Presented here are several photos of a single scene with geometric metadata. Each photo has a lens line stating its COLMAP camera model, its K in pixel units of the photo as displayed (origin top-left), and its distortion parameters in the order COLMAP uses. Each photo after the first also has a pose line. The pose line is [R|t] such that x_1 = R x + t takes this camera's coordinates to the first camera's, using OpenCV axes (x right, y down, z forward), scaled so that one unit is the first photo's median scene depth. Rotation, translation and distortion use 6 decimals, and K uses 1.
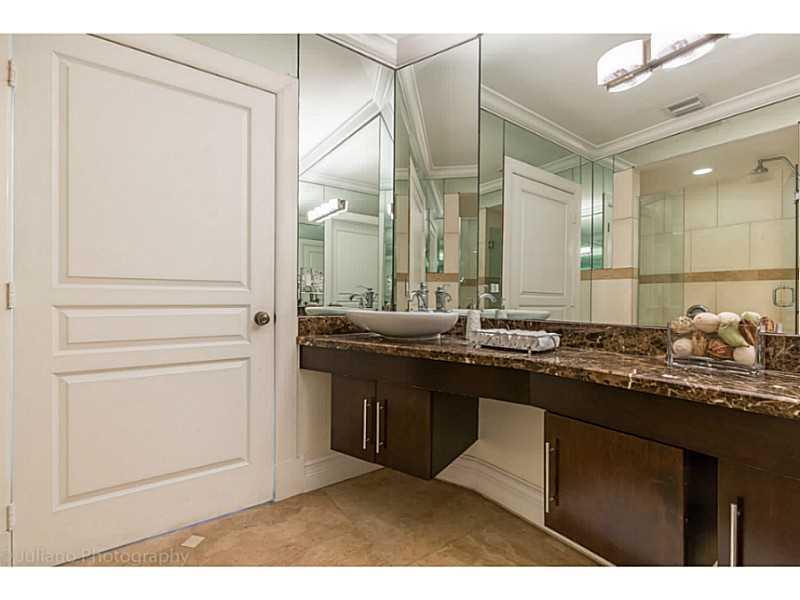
lens RADIAL K [[359.3, 0, 400.6], [0, 359.3, 299.2], [0, 0, 1]] dist [0.000170, -0.000033]
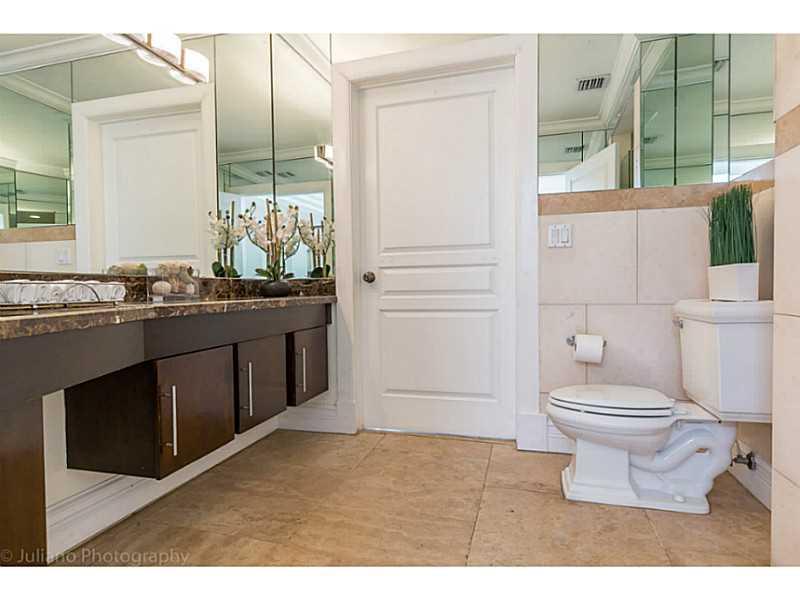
lens RADIAL K [[455.0, 0, 400.3], [0, 455.0, 298.0], [0, 0, 1]] dist [0.001880, 0.000176]
pose [[-0.614388, -0.021131, 0.788721, -0.525518], [0.000508, 0.999630, 0.027178, 0.062315], [-0.789004, 0.017099, -0.614150, 0.669527]]
